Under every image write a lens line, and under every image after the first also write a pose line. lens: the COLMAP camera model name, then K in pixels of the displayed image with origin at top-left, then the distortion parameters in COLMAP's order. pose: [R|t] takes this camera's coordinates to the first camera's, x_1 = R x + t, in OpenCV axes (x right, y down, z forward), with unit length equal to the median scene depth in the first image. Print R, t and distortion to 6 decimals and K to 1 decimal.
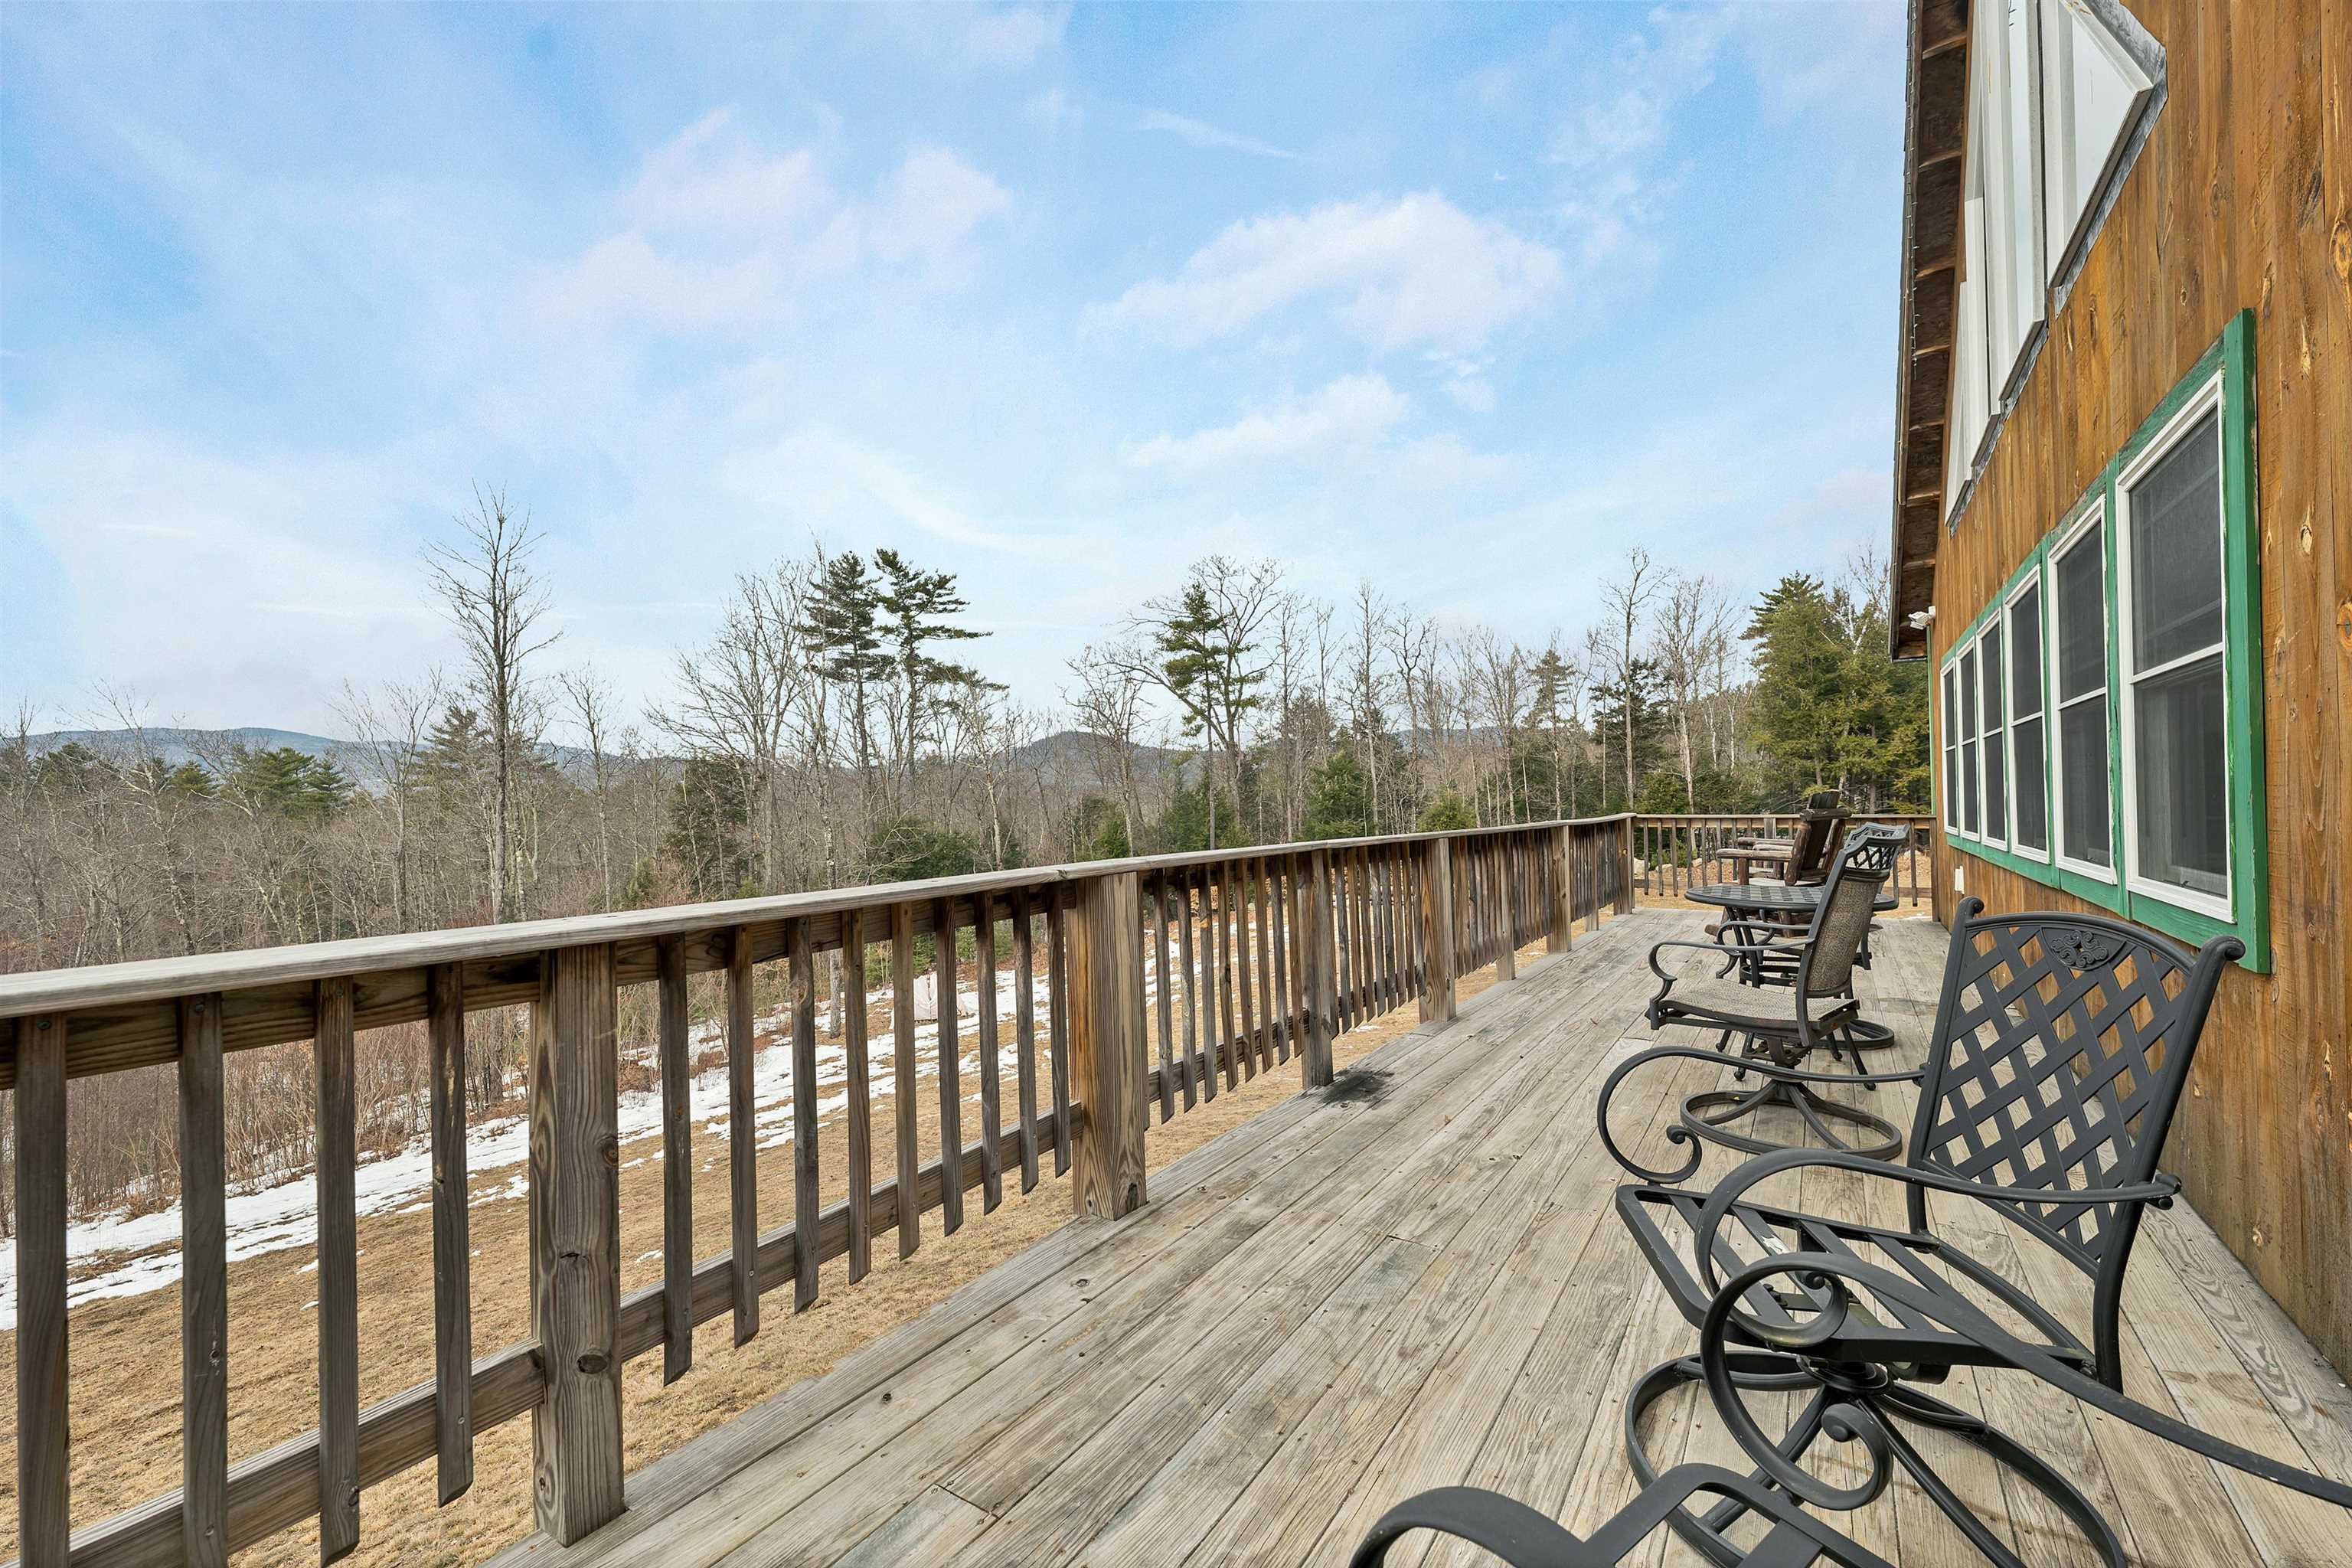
lens RADIAL K [[979.9, 0, 1173.1], [0, 979.9, 782.4], [0, 0, 1]] dist [0.002147, -0.000499]
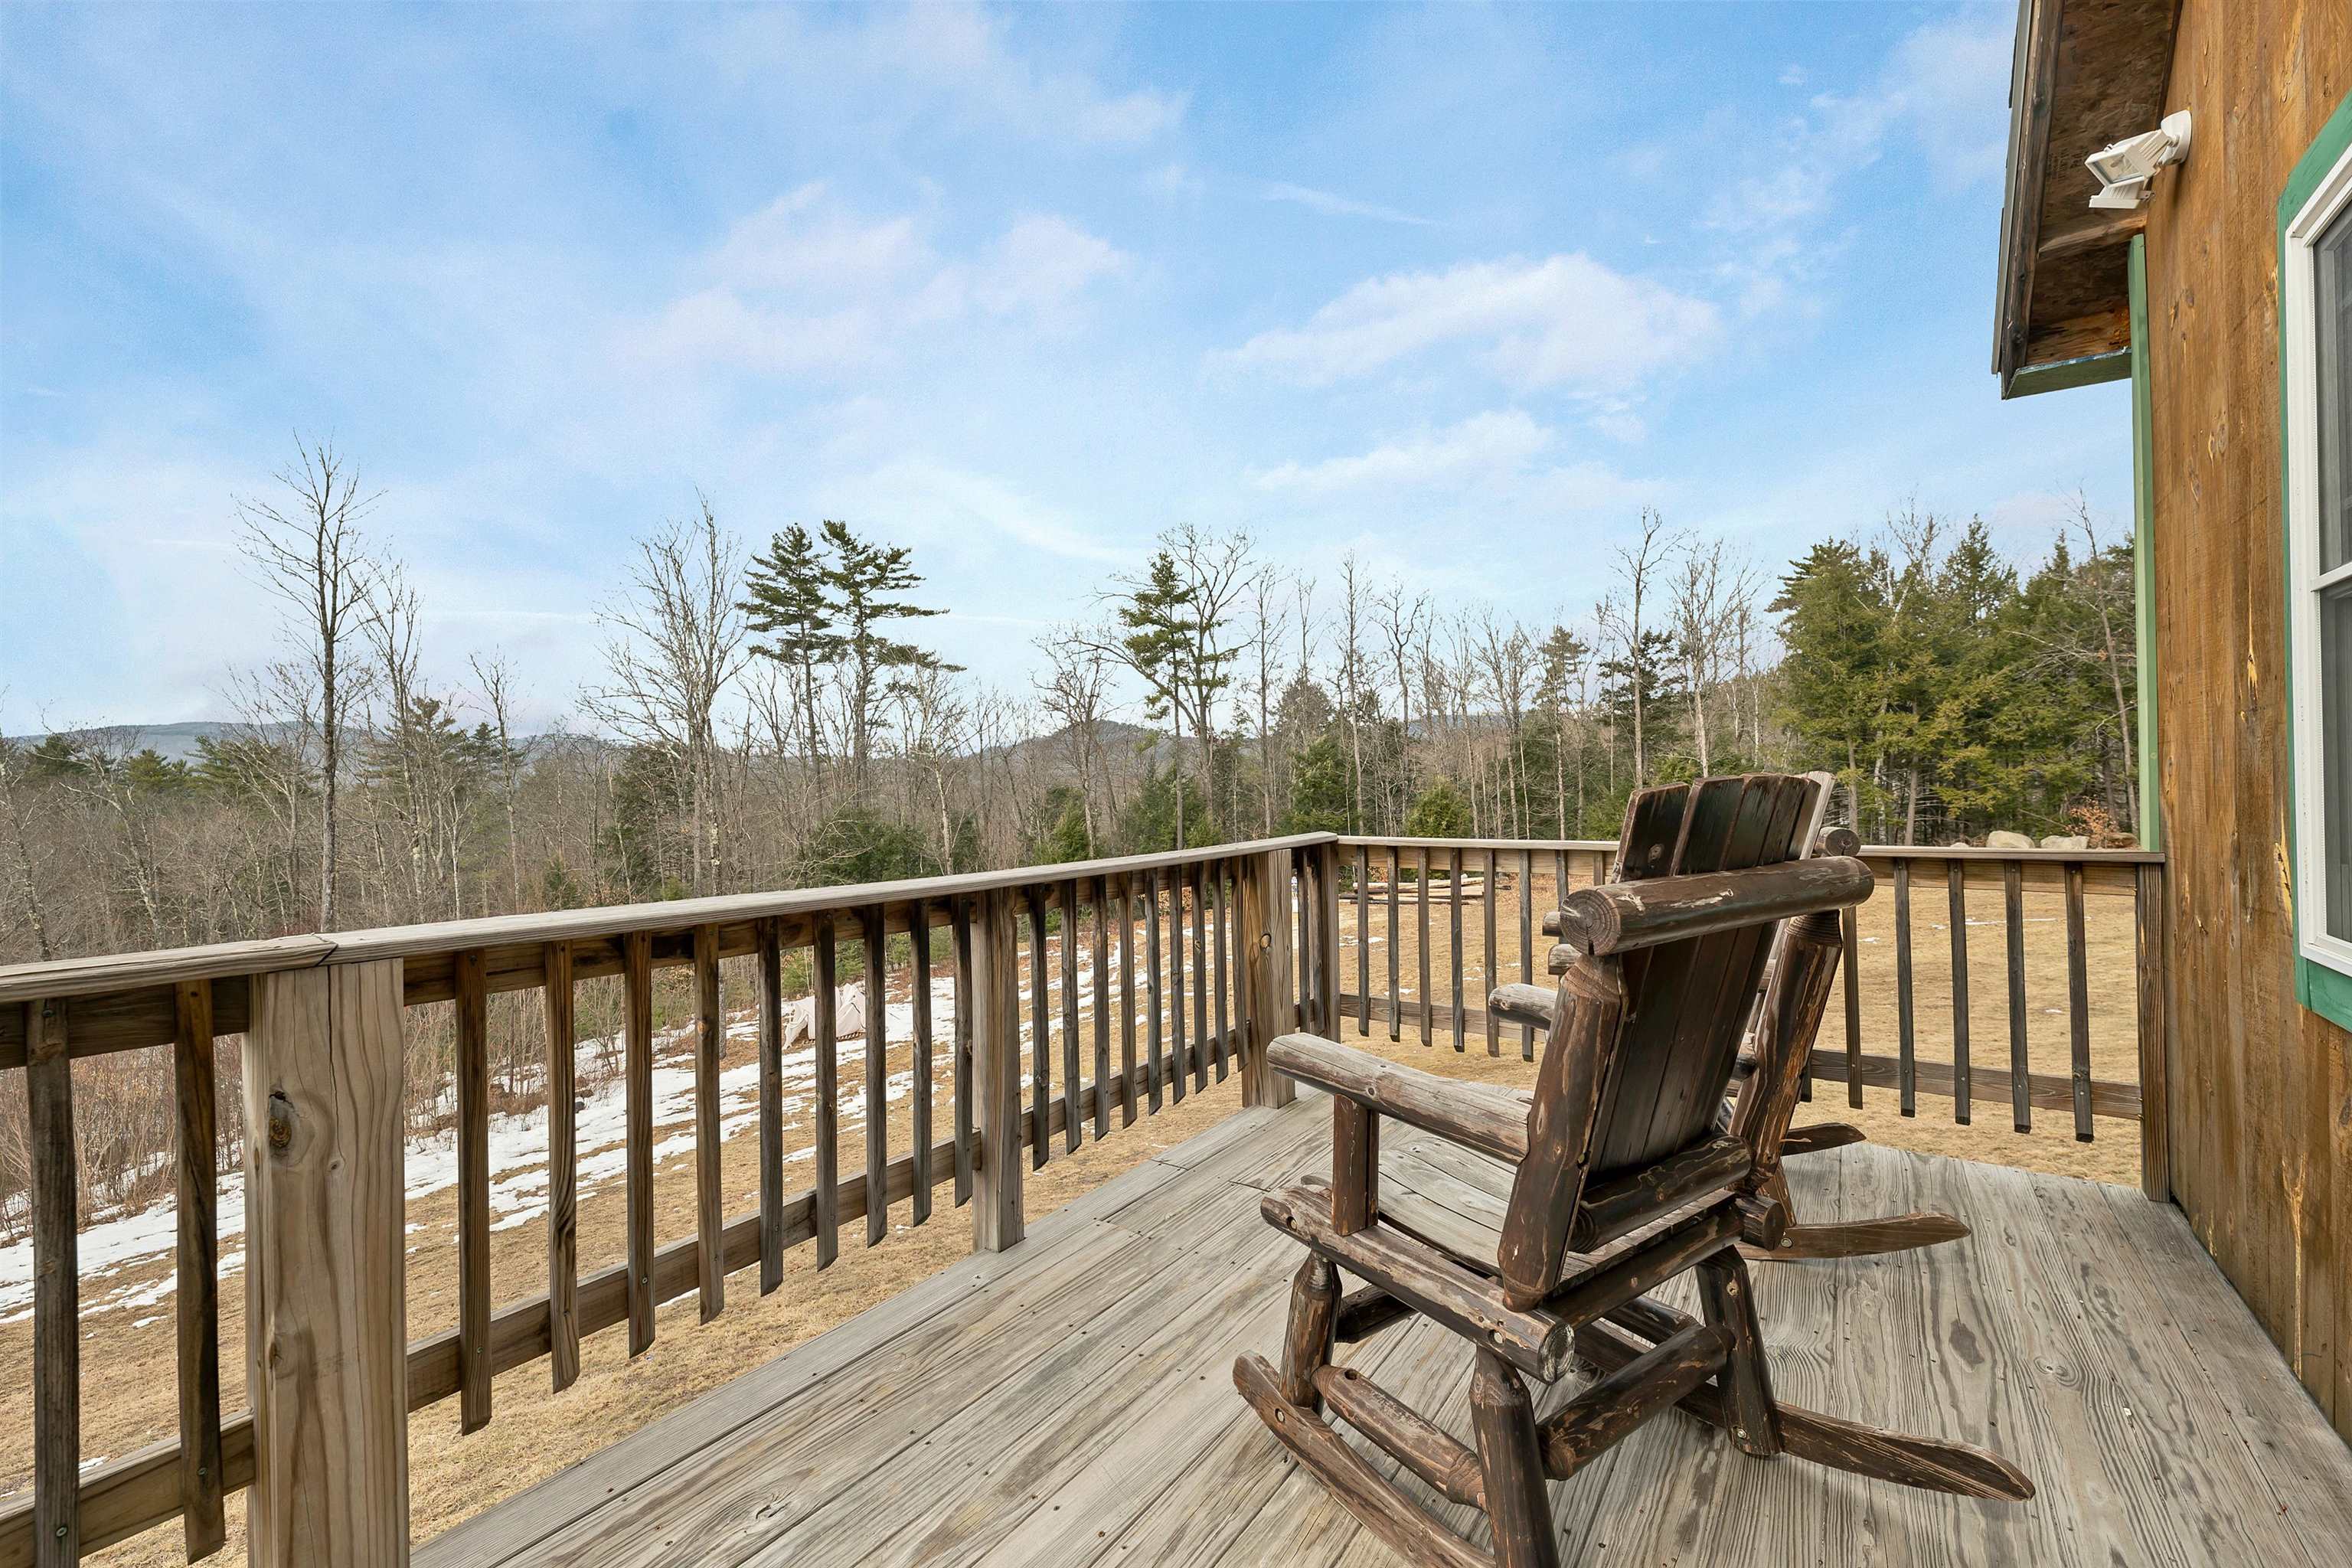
lens RADIAL K [[979.9, 0, 1178.5], [0, 979.9, 788.4], [0, 0, 1]] dist [0.002147, -0.000499]
pose [[0.999733, -0.004871, -0.022573, 0.058477], [0.005258, 0.999840, 0.017118, 0.001590], [0.022486, -0.017232, 0.999599, 0.083407]]
